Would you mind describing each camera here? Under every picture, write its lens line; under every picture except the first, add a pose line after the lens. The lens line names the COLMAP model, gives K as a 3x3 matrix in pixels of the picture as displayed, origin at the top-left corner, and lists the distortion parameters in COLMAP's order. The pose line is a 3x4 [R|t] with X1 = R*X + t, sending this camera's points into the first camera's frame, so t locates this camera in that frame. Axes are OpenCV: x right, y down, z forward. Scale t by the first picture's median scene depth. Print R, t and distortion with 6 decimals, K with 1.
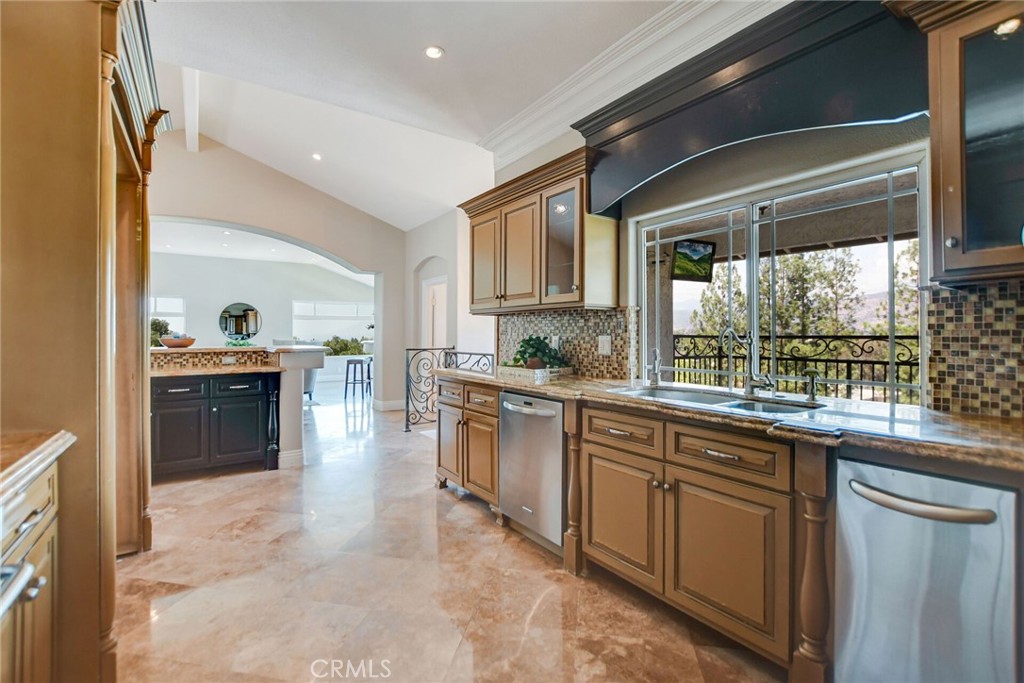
lens RADIAL K [[455.3, 0, 506.9], [0, 455.3, 333.6], [0, 0, 1]] dist [-0.024693, 0.002134]
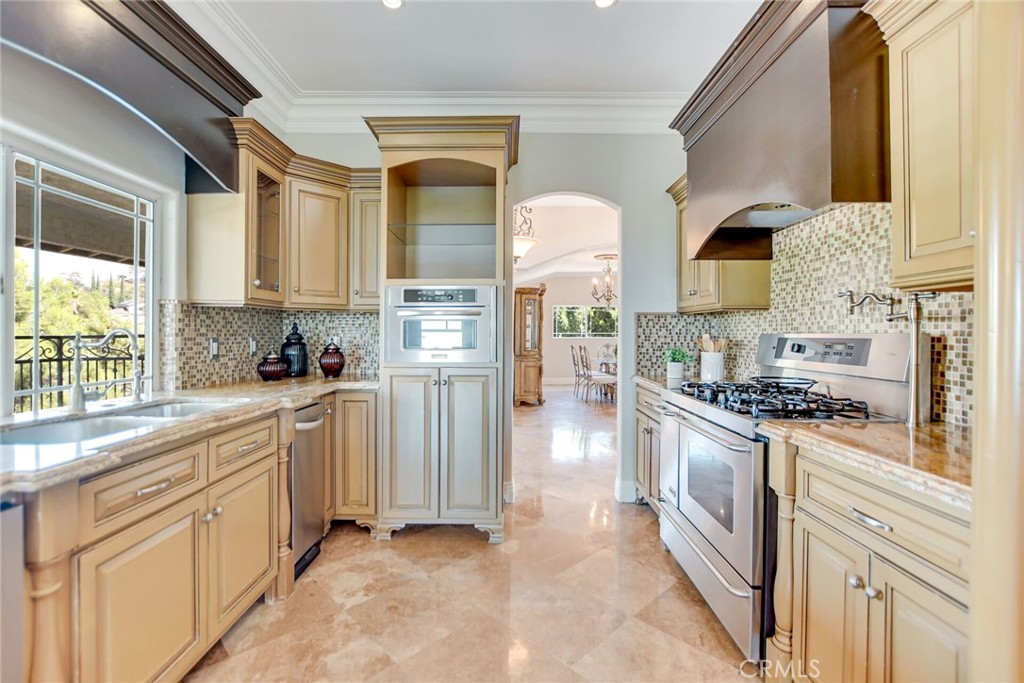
lens RADIAL K [[455.3, 0, 510.6], [0, 455.3, 337.1], [0, 0, 1]] dist [-0.024693, 0.002134]
pose [[-0.826882, -0.001521, 0.562374, -0.497259], [-0.000787, 0.999998, 0.001548, 0.002388], [-0.562375, 0.000838, -0.826882, 1.162727]]
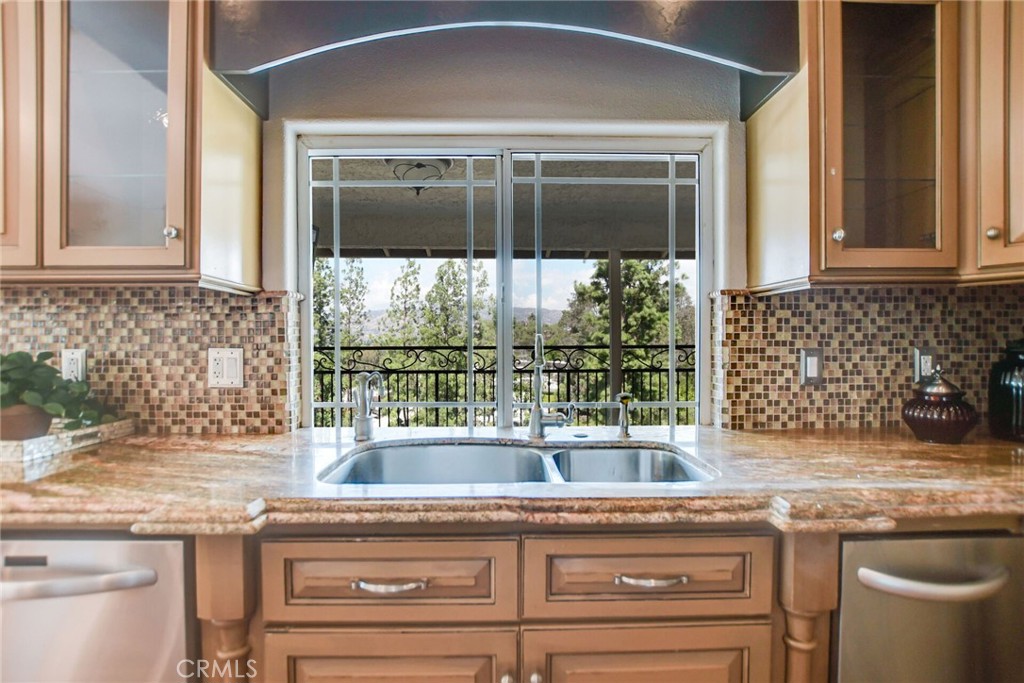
lens RADIAL K [[455.3, 0, 508.6], [0, 455.3, 350.3], [0, 0, 1]] dist [-0.024693, 0.002134]
pose [[0.548254, -0.010000, 0.836252, -0.030287], [-0.000005, 0.999928, 0.011961, 0.001037], [-0.836312, -0.006562, 0.548215, 0.645095]]
